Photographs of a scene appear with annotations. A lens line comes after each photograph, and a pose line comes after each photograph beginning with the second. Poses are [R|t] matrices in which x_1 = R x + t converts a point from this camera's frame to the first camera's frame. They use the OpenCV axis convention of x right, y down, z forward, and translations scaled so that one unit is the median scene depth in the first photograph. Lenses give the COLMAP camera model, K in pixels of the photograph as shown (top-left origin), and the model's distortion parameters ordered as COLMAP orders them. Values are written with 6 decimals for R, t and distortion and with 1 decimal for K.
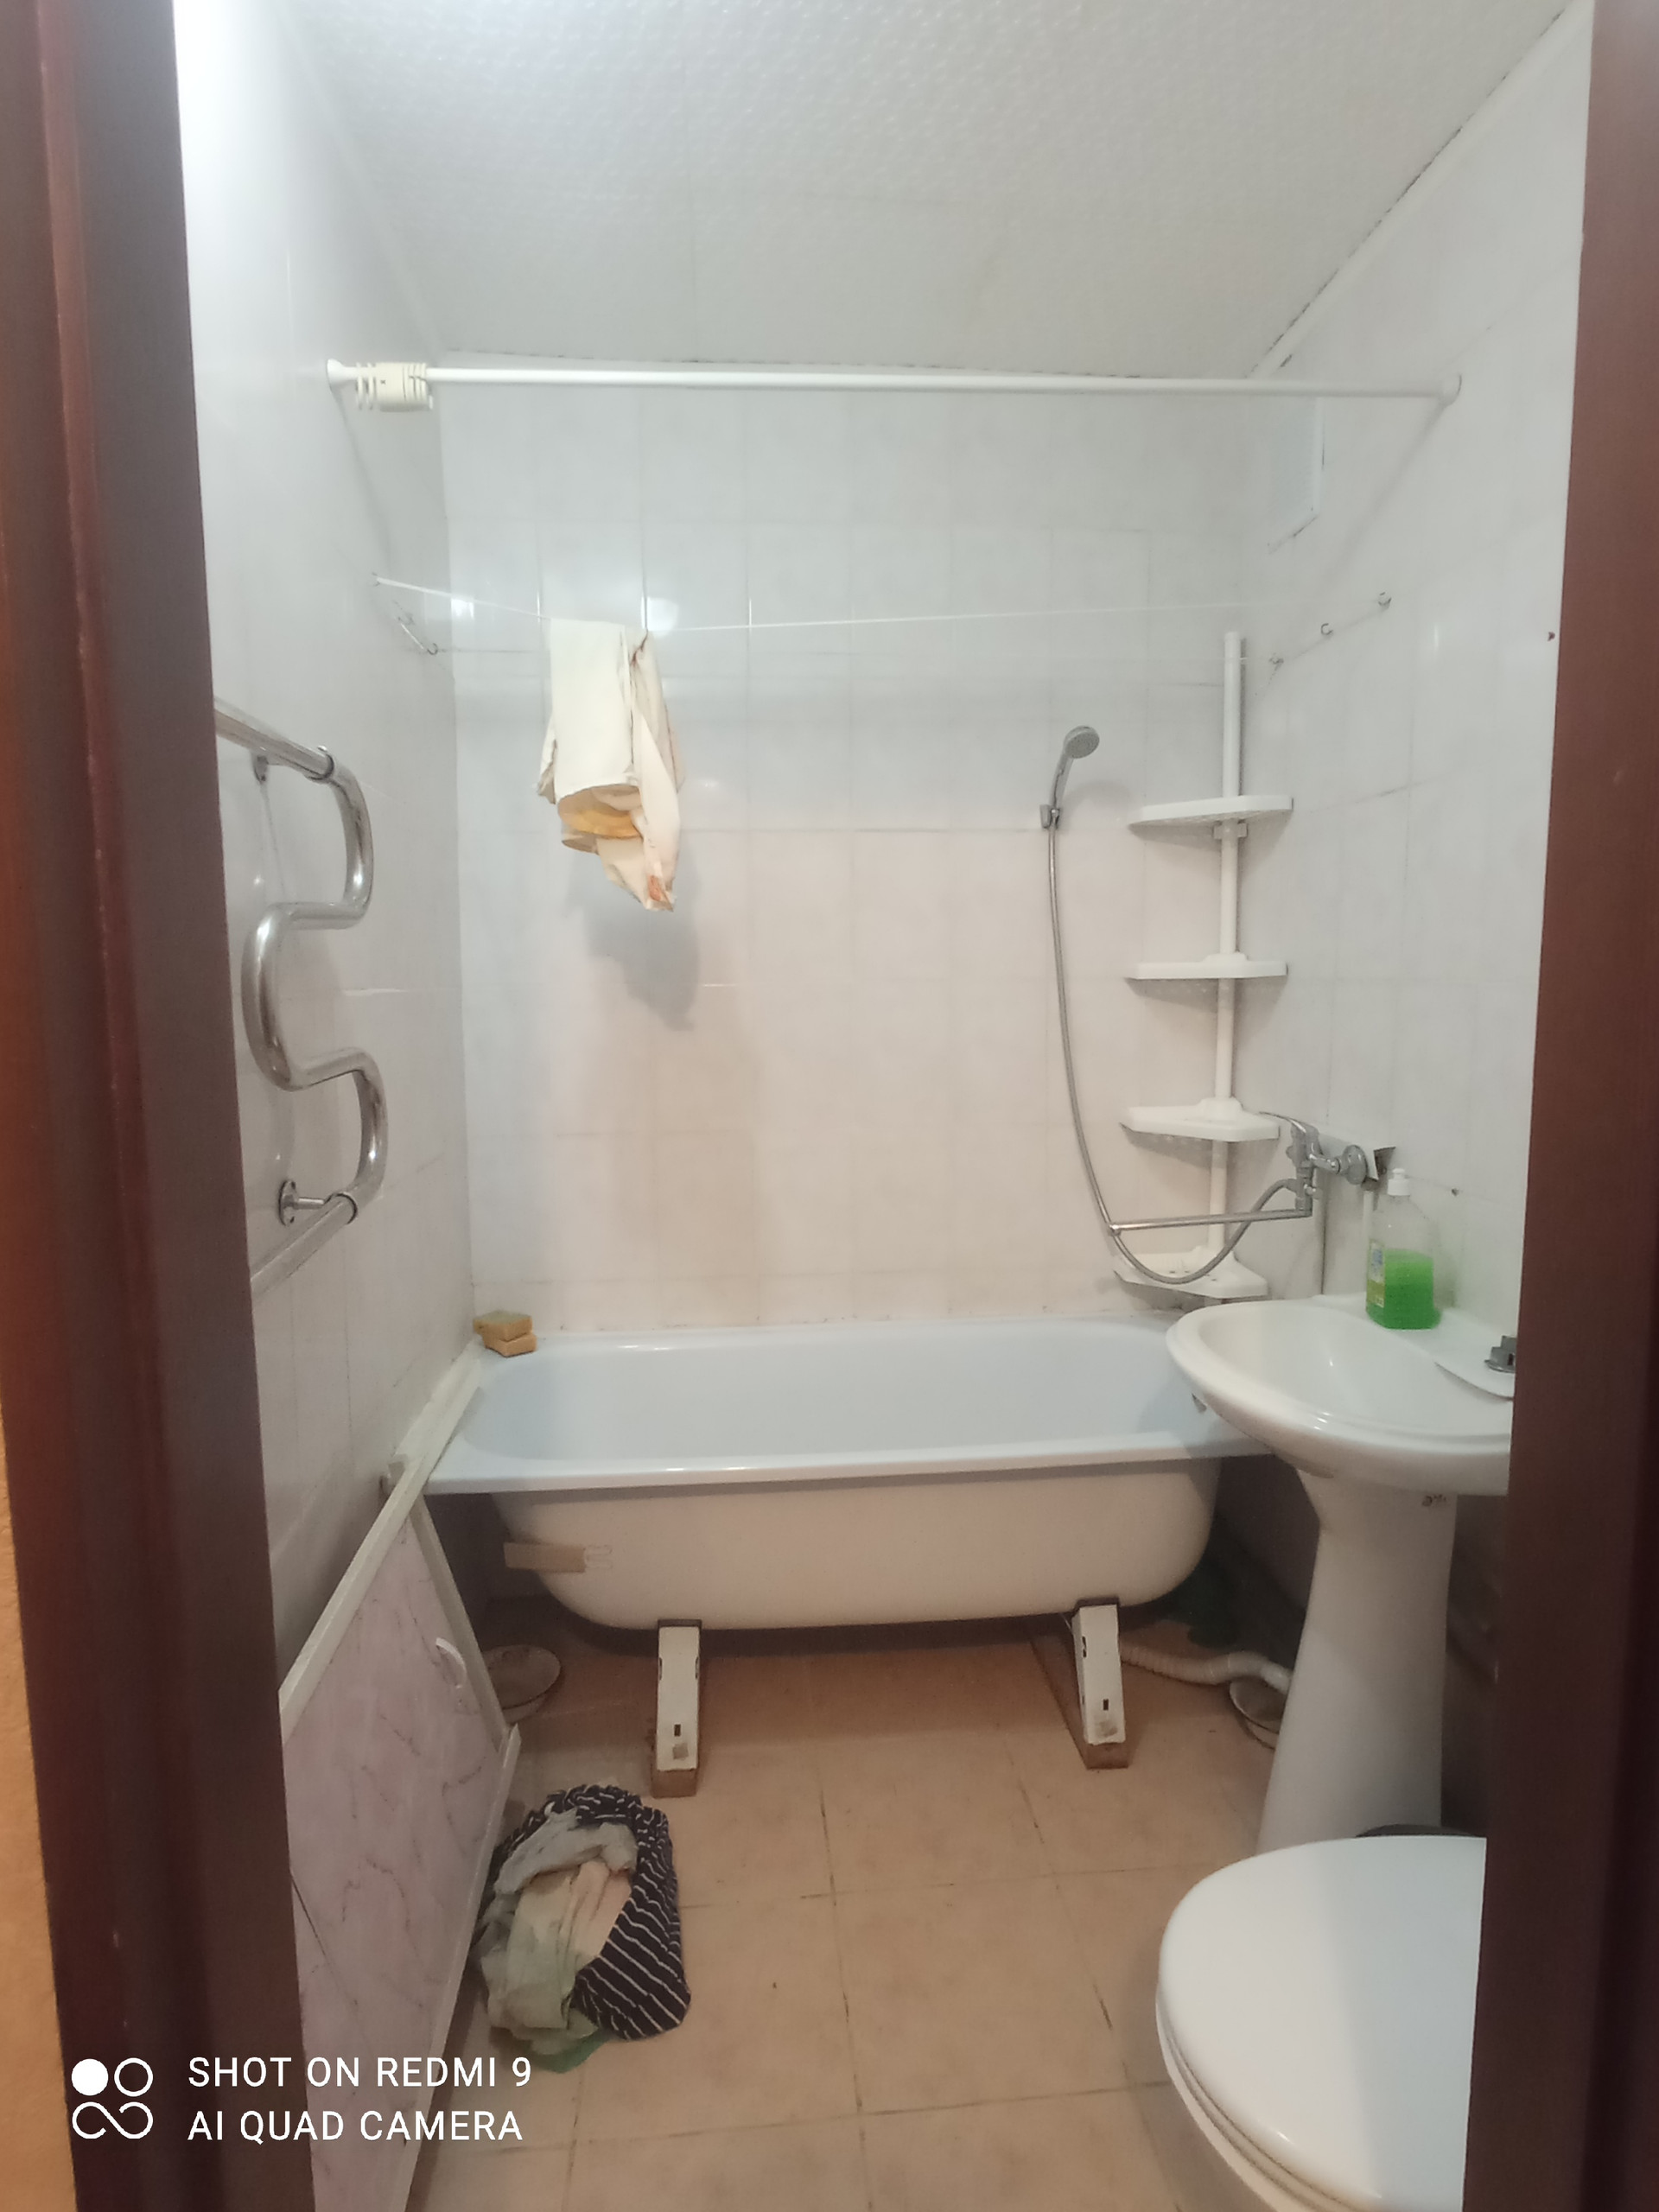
lens RADIAL K [[1151.2, 0, 841.8], [0, 1151.2, 1110.2], [0, 0, 1]] dist [-0.031359, 0.018737]
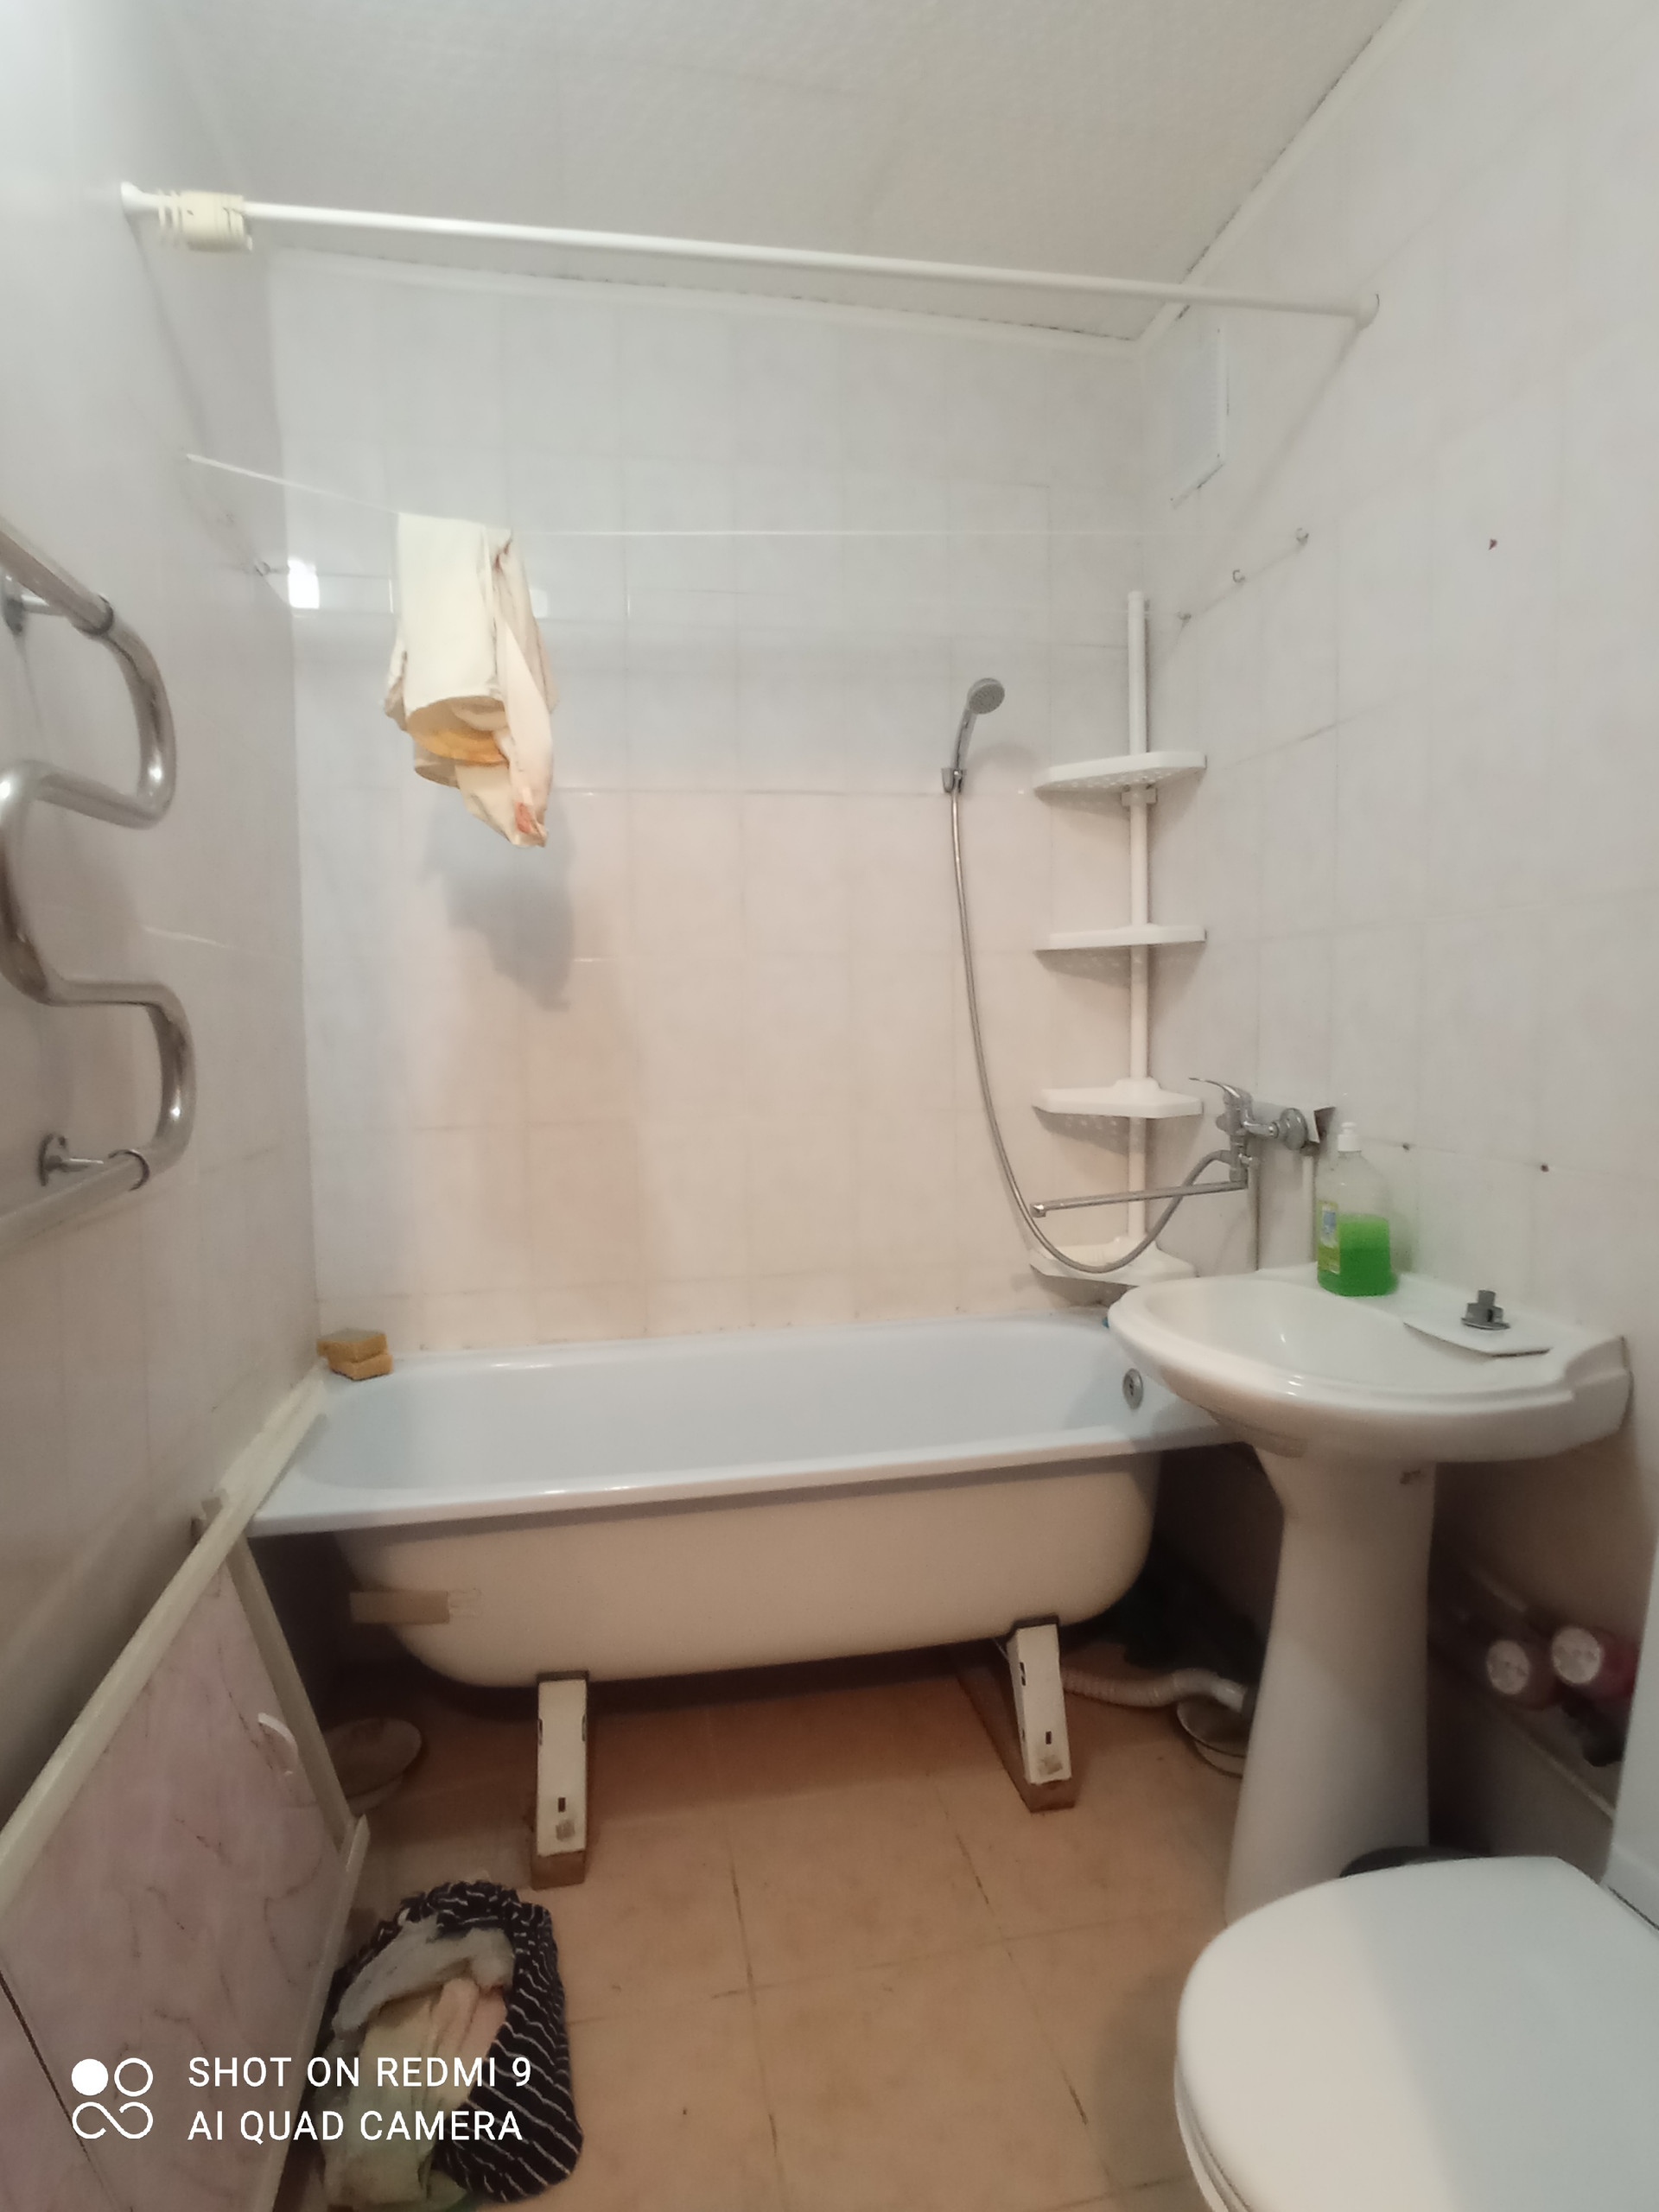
lens RADIAL K [[1151.2, 0, 839.3], [0, 1151.2, 1104.4], [0, 0, 1]] dist [-0.031359, 0.018737]
pose [[0.994536, -0.017775, 0.102870, -0.016090], [0.022004, 0.998953, -0.040115, 0.058606], [-0.102049, 0.042160, 0.993886, 0.109770]]
